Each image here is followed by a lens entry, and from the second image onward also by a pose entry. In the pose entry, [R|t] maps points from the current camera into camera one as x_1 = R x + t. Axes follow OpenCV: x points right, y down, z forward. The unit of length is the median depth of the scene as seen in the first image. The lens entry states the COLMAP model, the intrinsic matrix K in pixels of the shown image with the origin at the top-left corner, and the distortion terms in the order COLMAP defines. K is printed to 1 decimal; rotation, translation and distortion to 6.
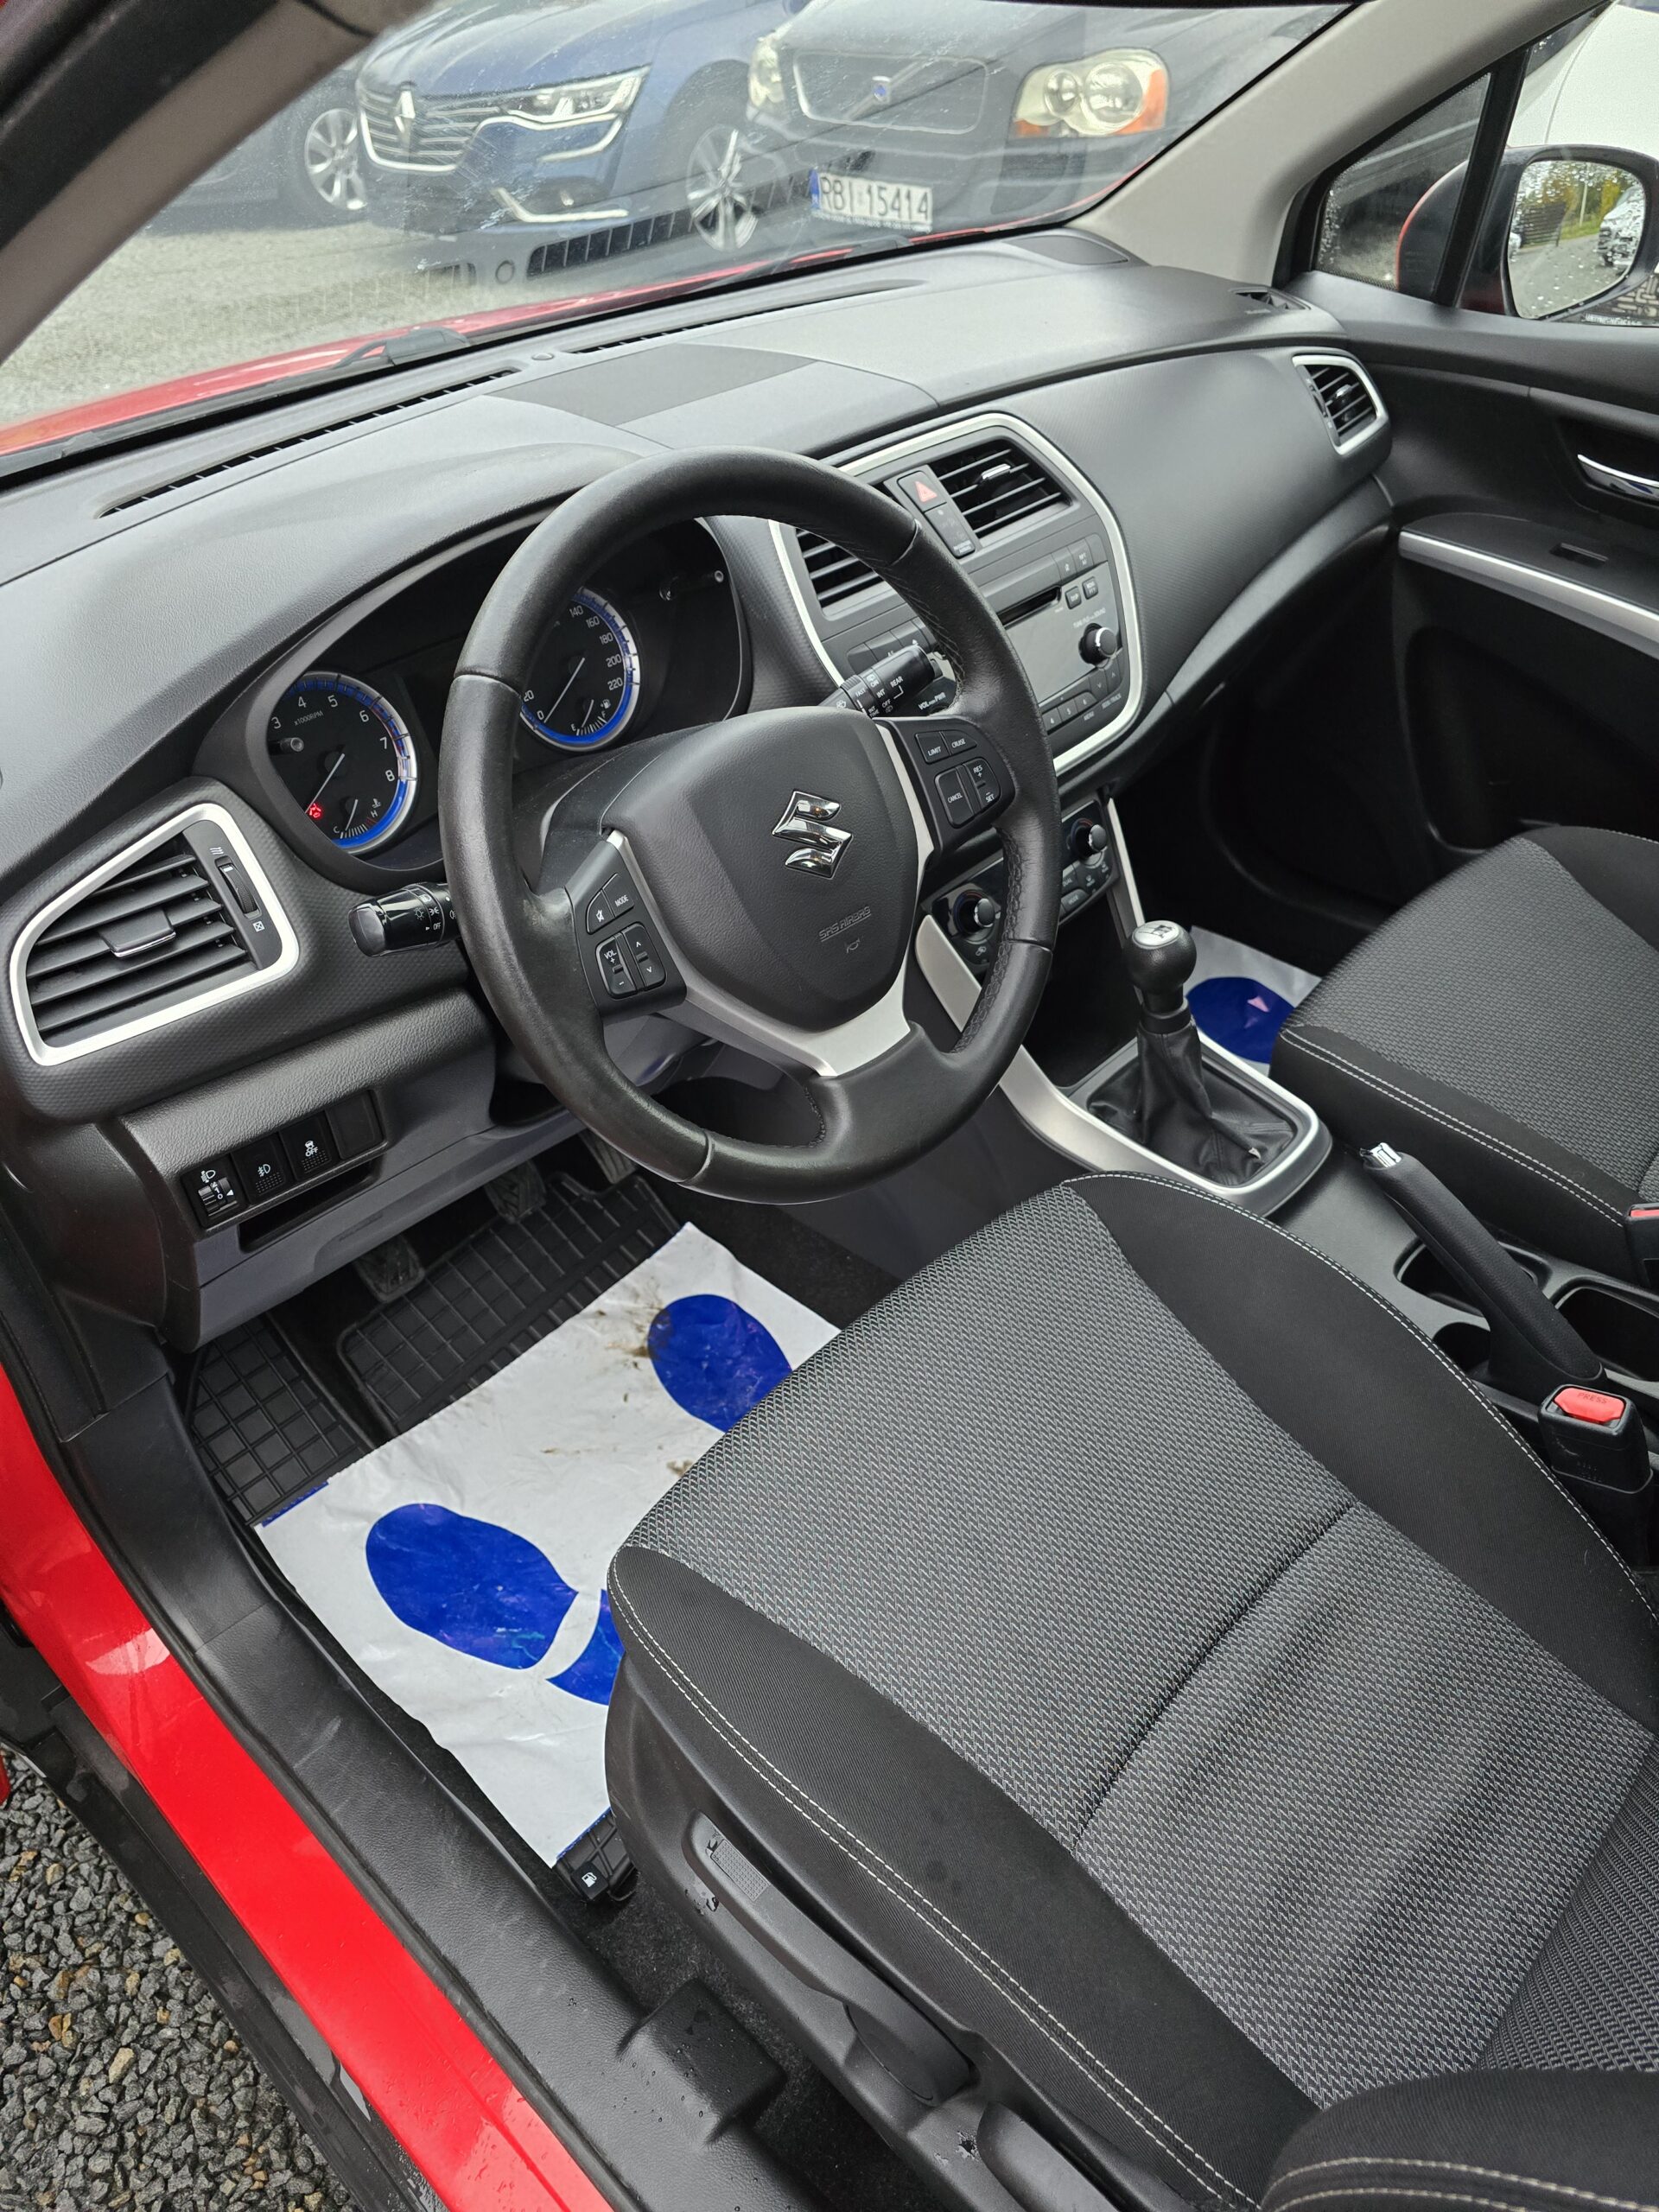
lens RADIAL K [[1476.3, 0, 827.8], [0, 1476.3, 1123.8], [0, 0, 1]] dist [0.051247, -0.039701]
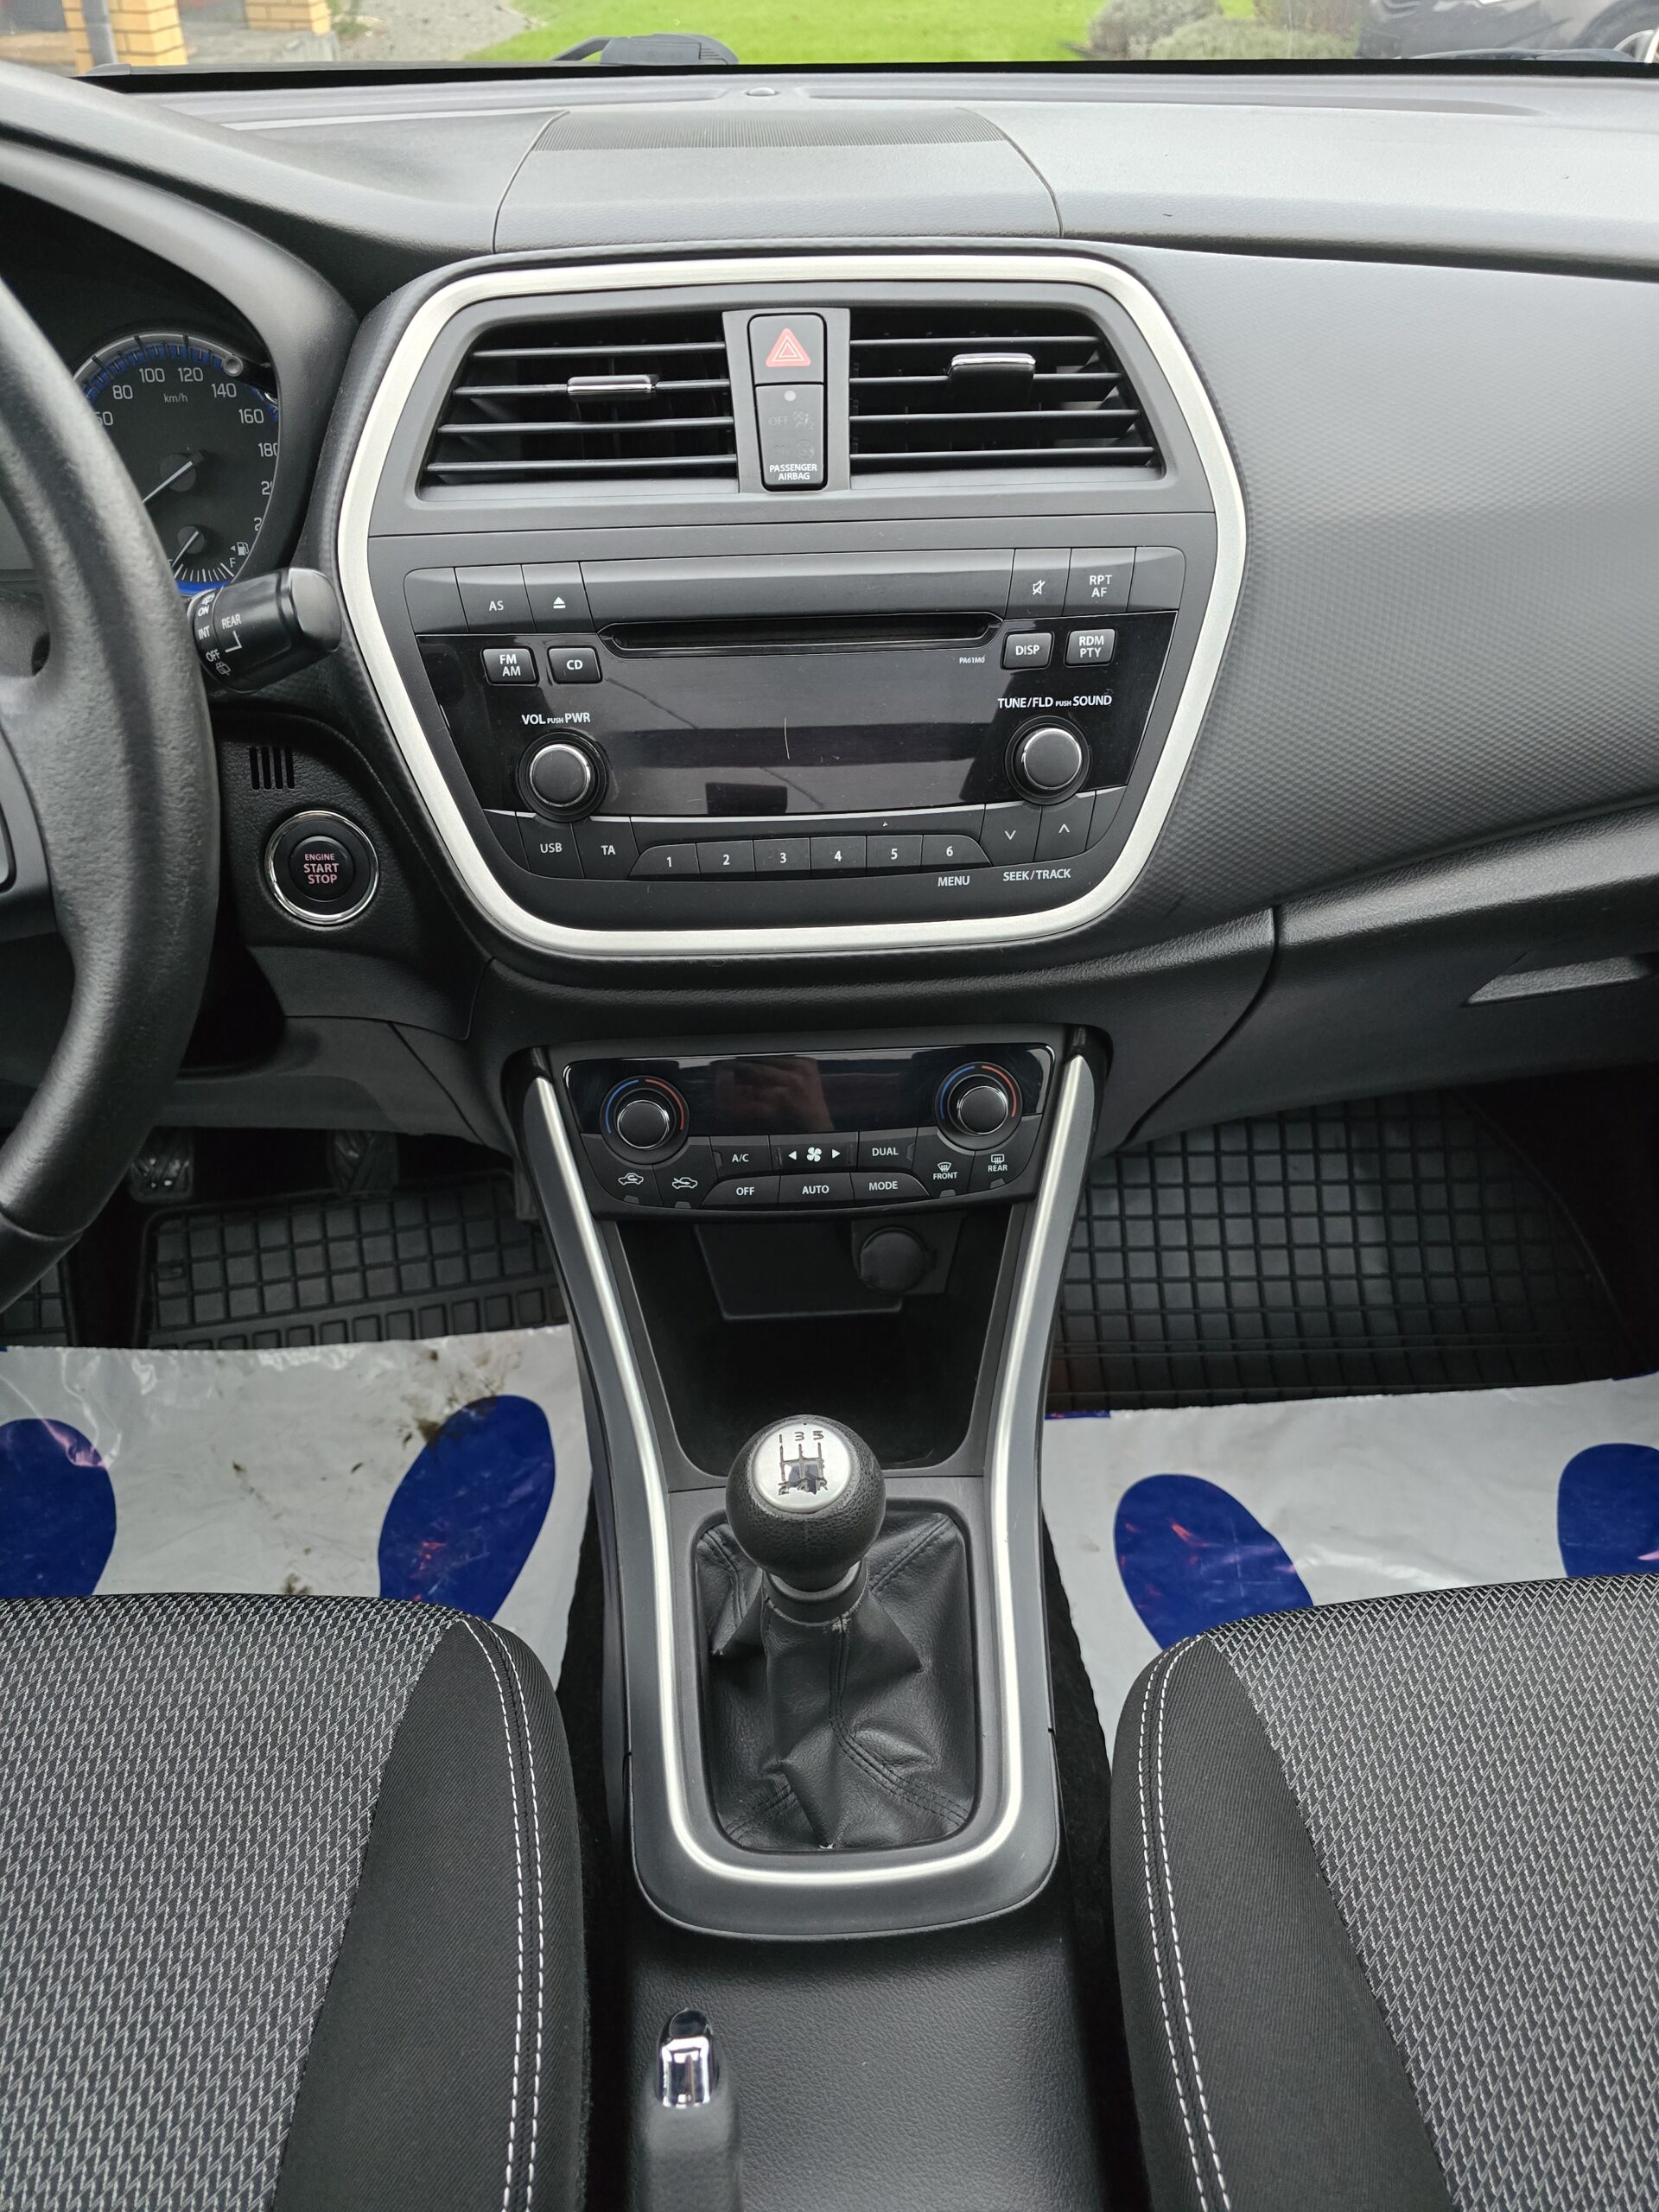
lens RADIAL K [[1476.3, 0, 818.3], [0, 1476.3, 1120.1], [0, 0, 1]] dist [0.051247, -0.039701]
pose [[0.725082, 0.471541, -0.501902, 0.365970], [-0.457290, 0.874610, 0.161071, -0.223066], [0.514920, 0.112725, 0.849794, 0.473369]]
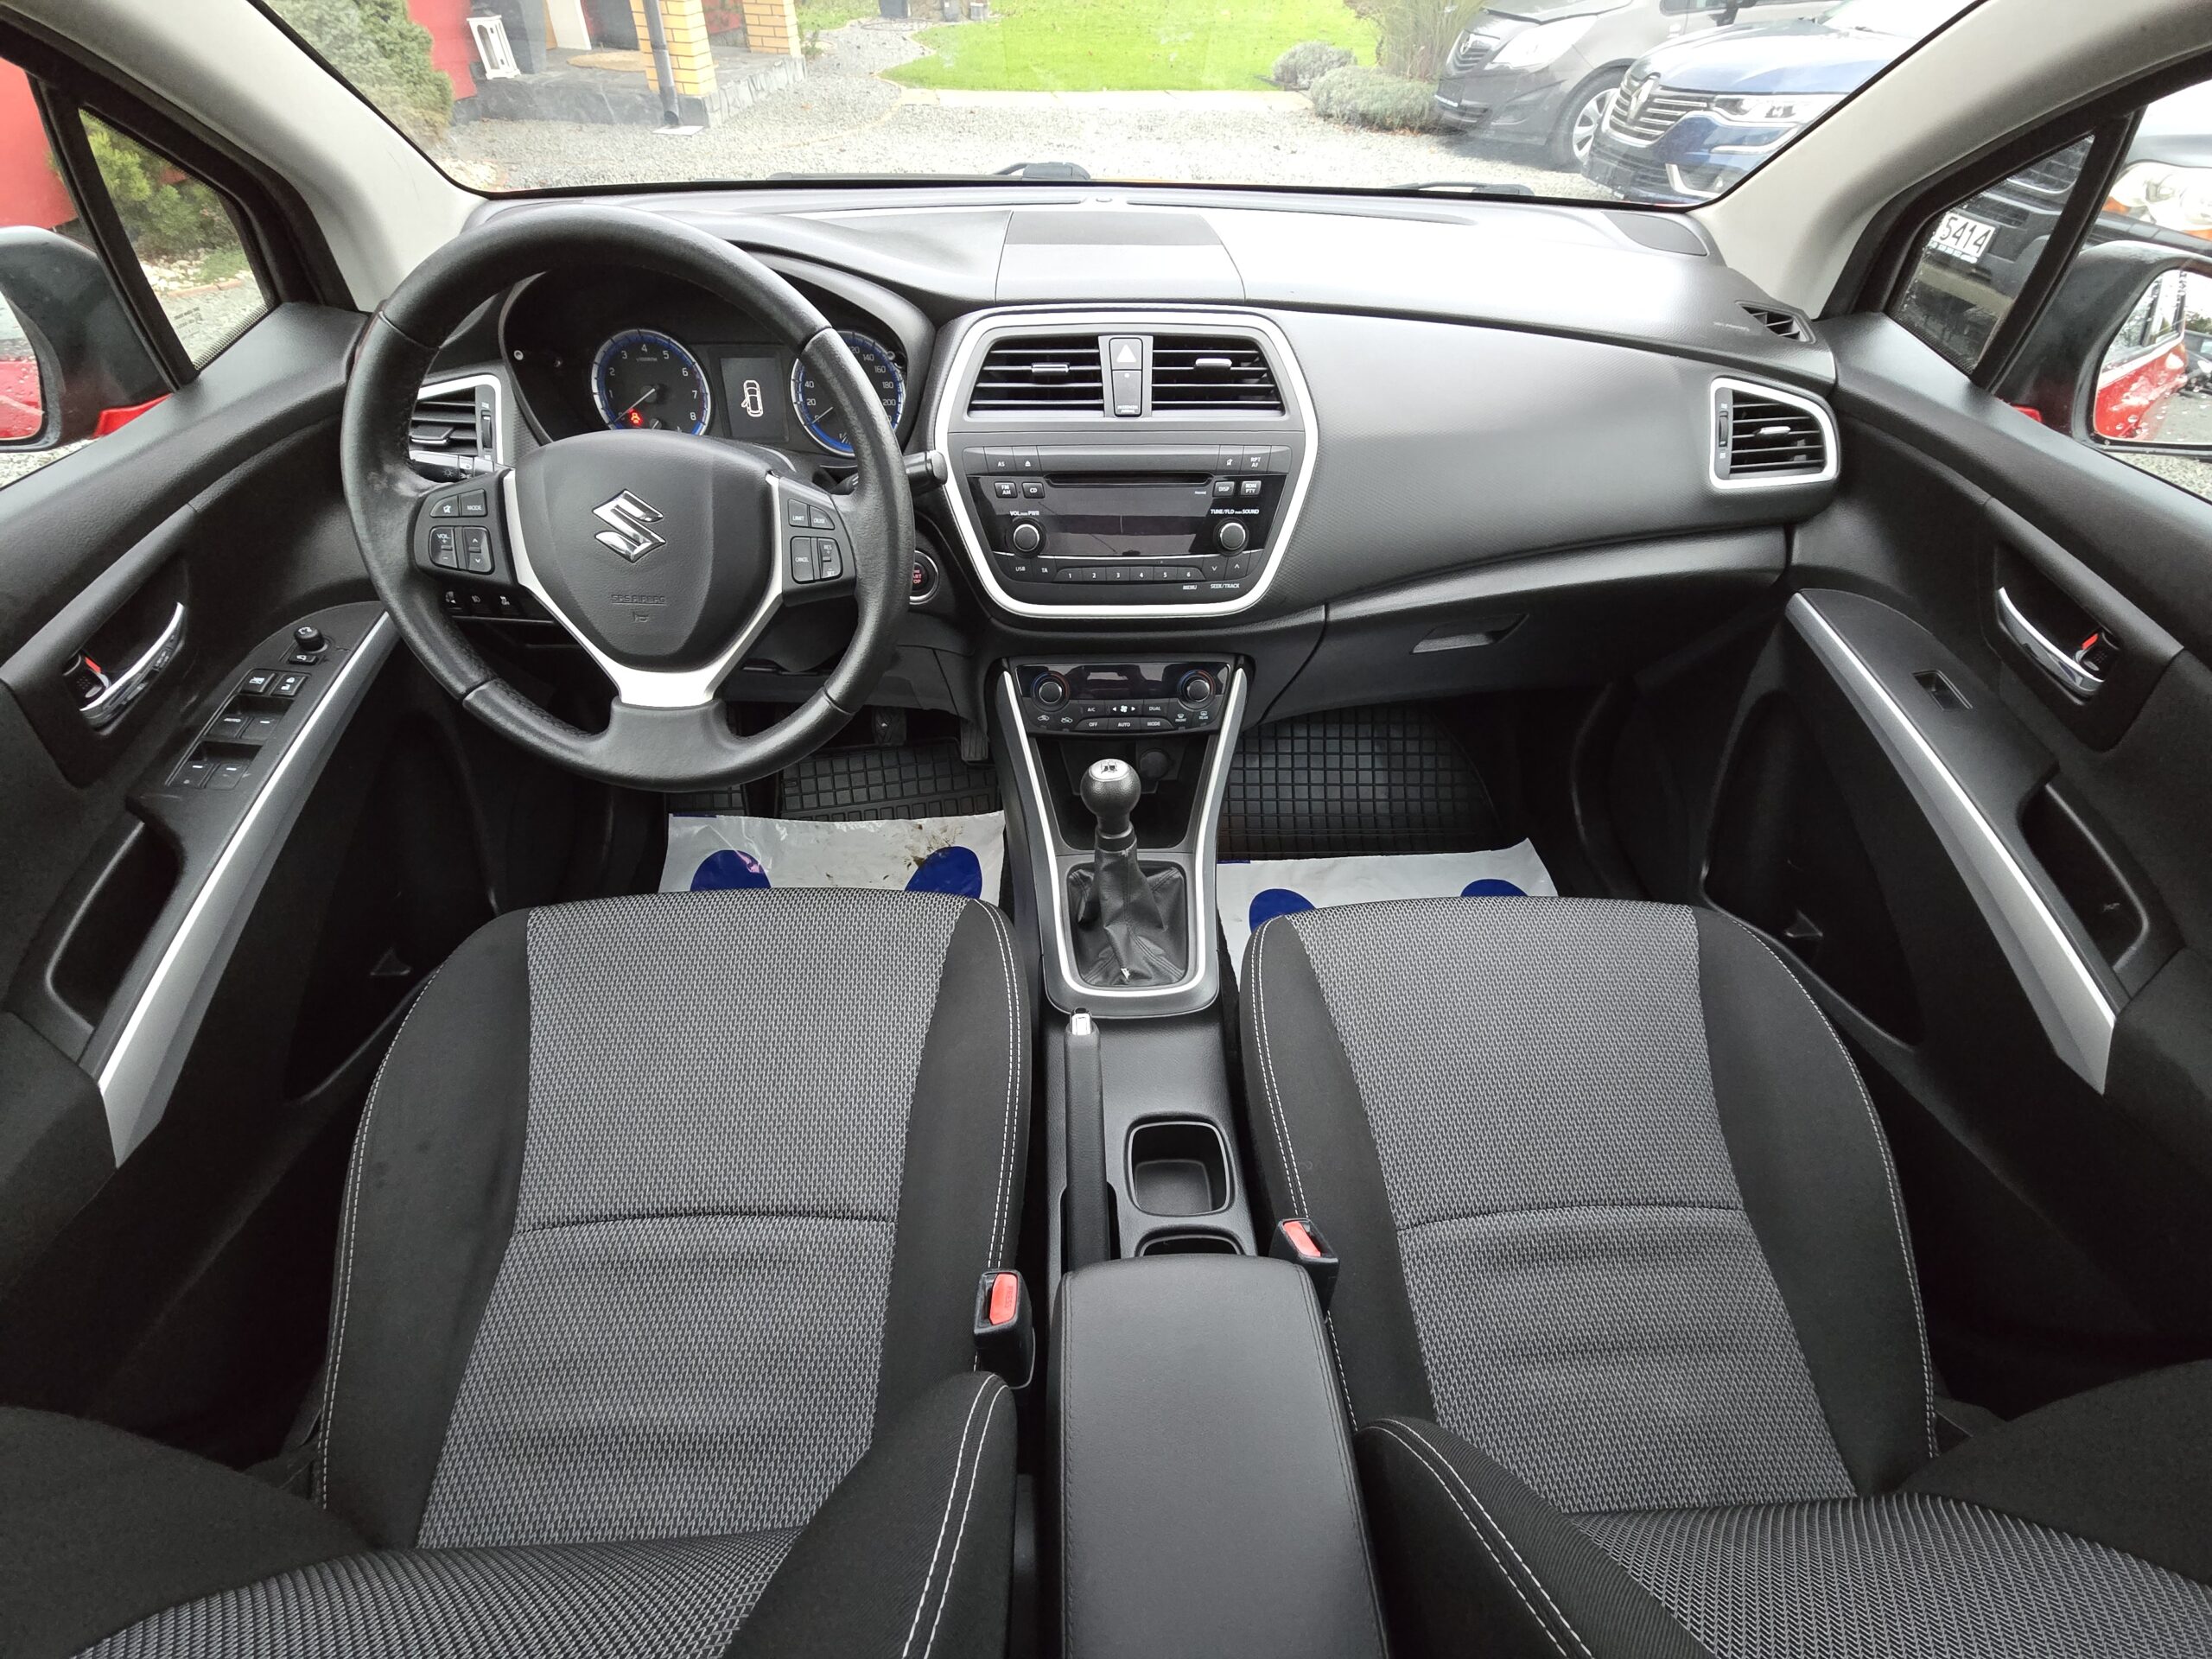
lens RADIAL K [[880.7, 0, 1103.0], [0, 880.7, 835.0], [0, 0, 1]] dist [0.000131, -0.000110]
pose [[0.722119, 0.533342, -0.440556, 0.458075], [-0.480623, 0.844854, 0.234997, -0.203065], [0.497540, 0.042045, 0.866422, 0.307994]]
